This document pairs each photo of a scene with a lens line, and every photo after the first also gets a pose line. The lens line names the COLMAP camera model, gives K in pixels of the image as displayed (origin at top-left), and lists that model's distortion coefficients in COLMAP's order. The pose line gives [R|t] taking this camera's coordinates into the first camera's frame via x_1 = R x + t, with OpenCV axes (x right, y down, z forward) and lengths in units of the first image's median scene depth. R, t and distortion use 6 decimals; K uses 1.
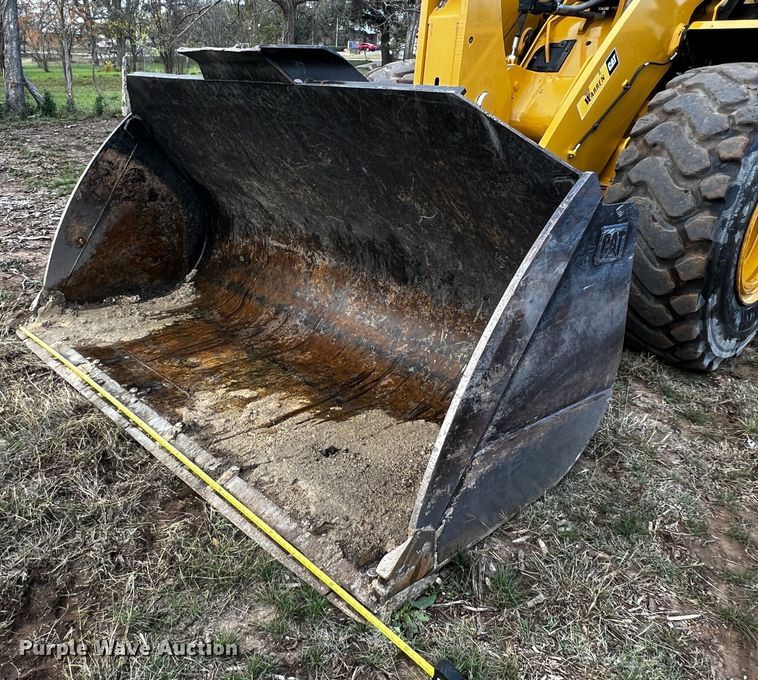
lens RADIAL K [[618.5, 0, 378.5], [0, 618.5, 339.6], [0, 0, 1]] dist [0.002308, -0.000706]
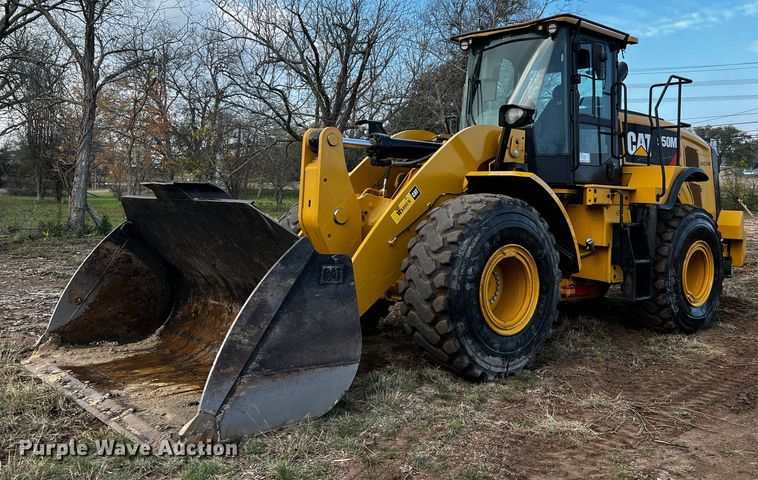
lens RADIAL K [[512.0, 0, 379.4], [0, 512.0, 239.2], [0, 0, 1]] dist [0.007293, -0.003489]
pose [[0.999031, 0.004305, 0.043809, 0.224413], [0.010250, 0.945103, -0.326610, 0.136821], [-0.042810, 0.326743, 0.944143, -0.294298]]
